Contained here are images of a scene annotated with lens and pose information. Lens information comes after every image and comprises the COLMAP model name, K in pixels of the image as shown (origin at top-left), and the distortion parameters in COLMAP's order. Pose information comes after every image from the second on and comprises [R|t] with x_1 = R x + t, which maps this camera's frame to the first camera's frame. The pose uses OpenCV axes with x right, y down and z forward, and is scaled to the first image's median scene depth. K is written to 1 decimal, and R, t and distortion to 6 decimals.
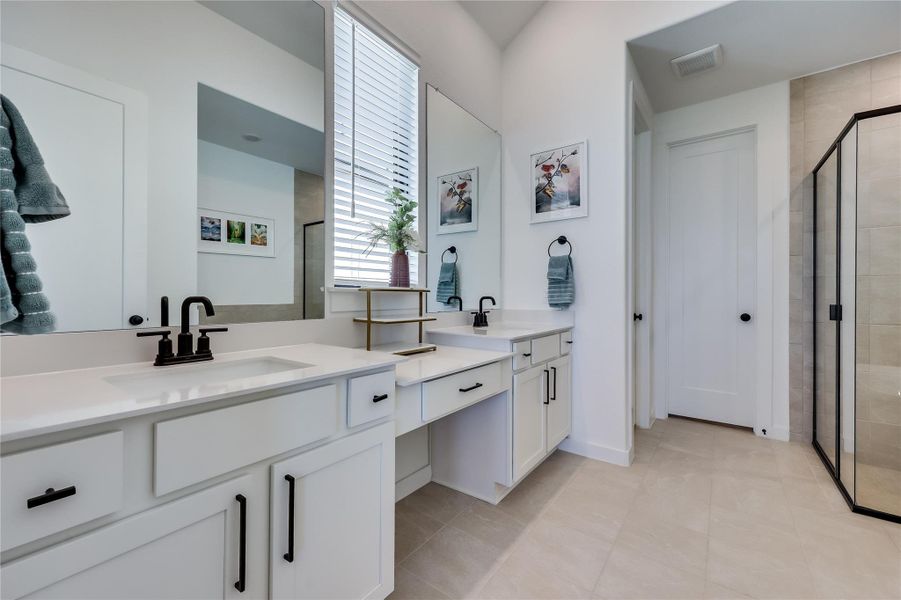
lens RADIAL K [[369.6, 0, 457.2], [0, 369.6, 298.2], [0, 0, 1]] dist [-0.000586, 0.000082]
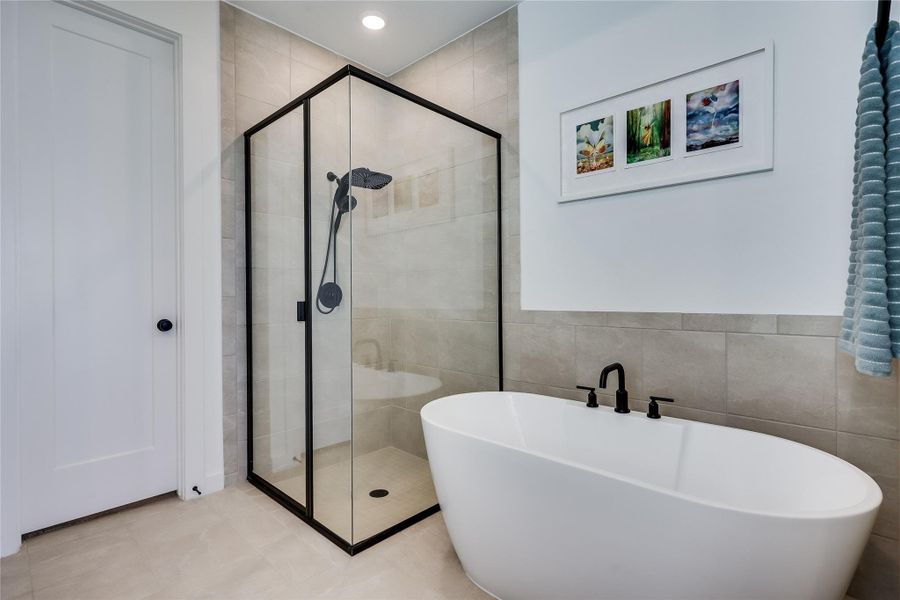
lens RADIAL K [[427.3, 0, 443.1], [0, 427.3, 297.4], [0, 0, 1]] dist [0.000848, 0.000388]
pose [[0.142476, -0.004536, 0.989788, 0.117242], [0.013029, 0.999911, 0.002707, 0.008338], [-0.989713, 0.012510, 0.142522, 0.446006]]
